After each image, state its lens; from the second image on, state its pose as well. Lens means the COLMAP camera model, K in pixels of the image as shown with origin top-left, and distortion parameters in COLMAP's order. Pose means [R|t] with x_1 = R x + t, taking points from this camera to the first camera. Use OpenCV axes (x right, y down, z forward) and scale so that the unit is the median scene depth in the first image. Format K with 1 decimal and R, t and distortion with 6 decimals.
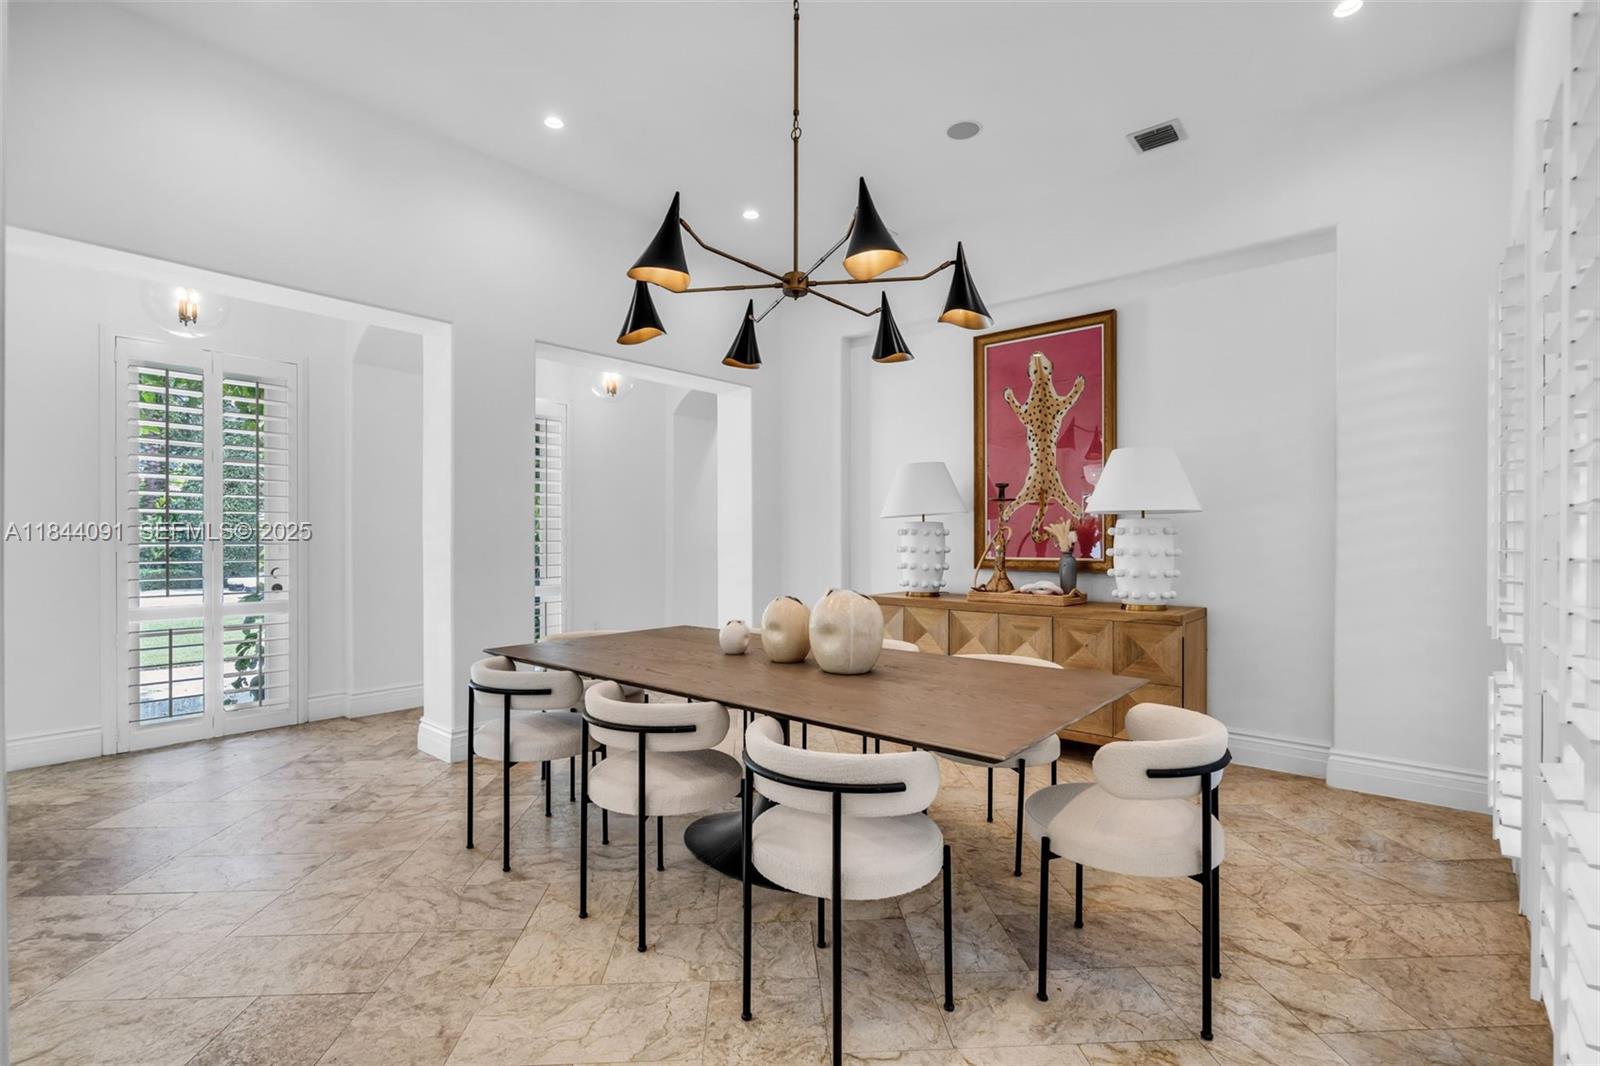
lens RADIAL K [[724.1, 0, 794.3], [0, 724.1, 544.6], [0, 0, 1]] dist [0.001084, 0.000410]
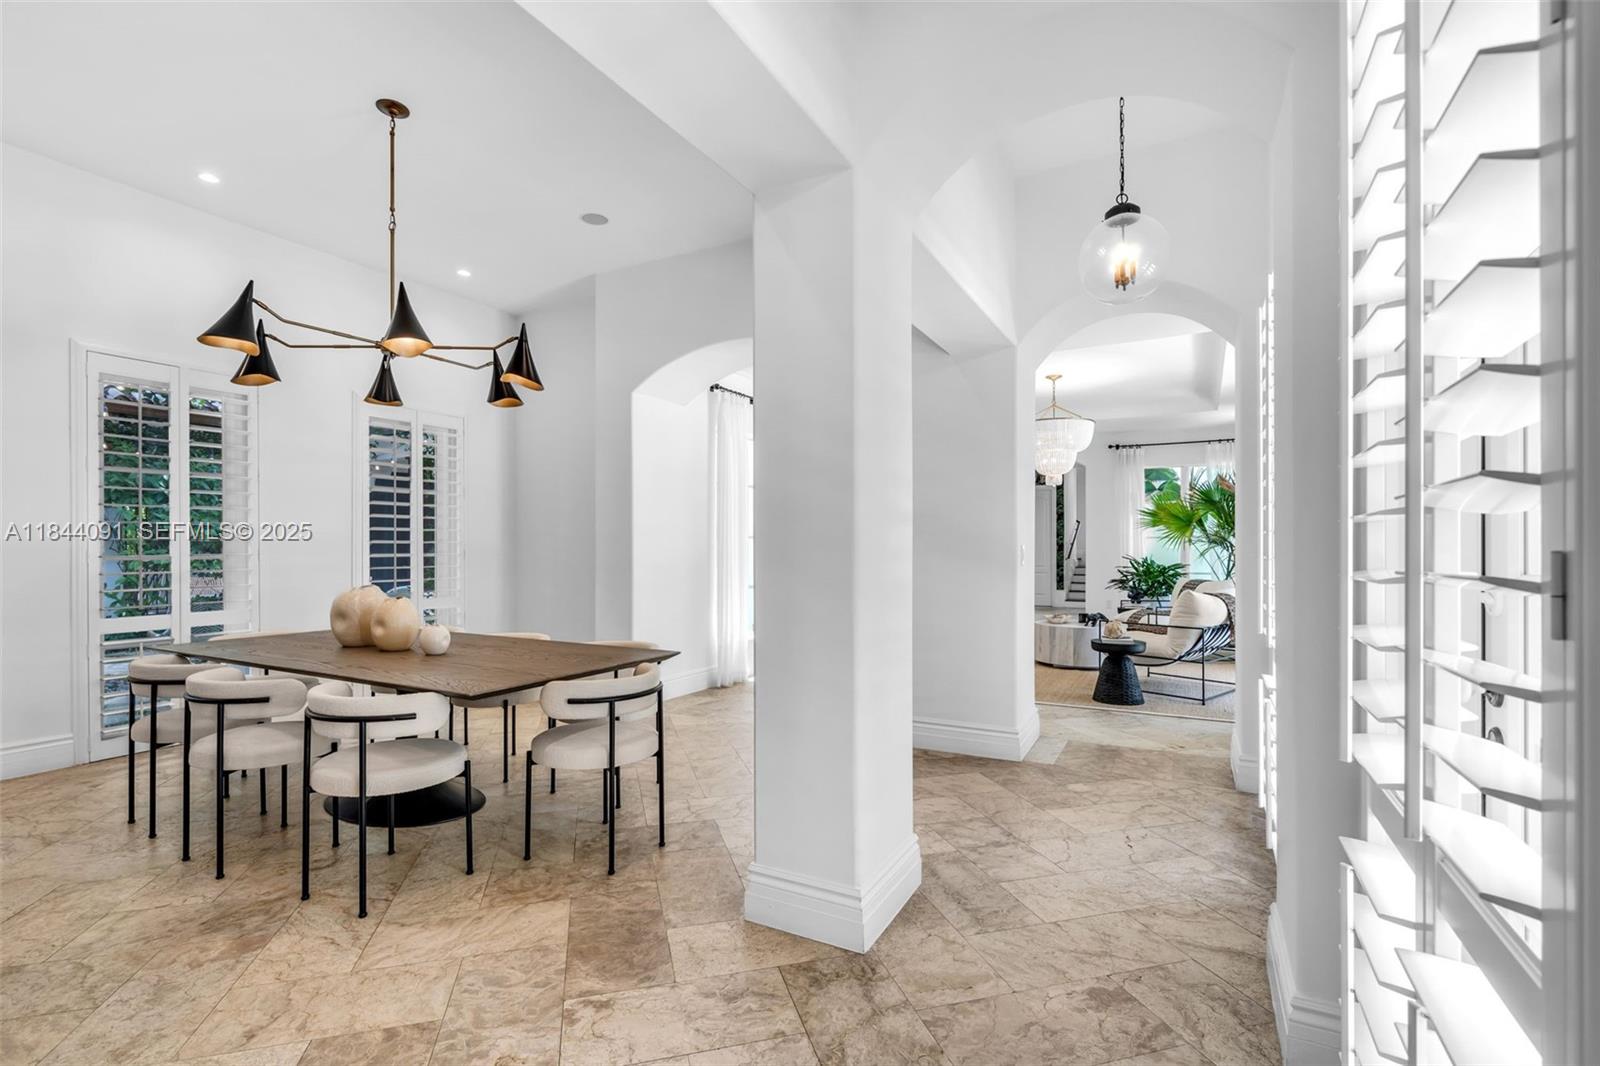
lens RADIAL K [[697.2, 0, 803.6], [0, 697.2, 564.2], [0, 0, 1]] dist [0.002332, 0.000307]
pose [[0.975580, -0.009951, 0.219420, 0.428570], [0.006449, 0.999840, 0.016669, 0.006630], [-0.219550, -0.014847, 0.975488, -0.355018]]
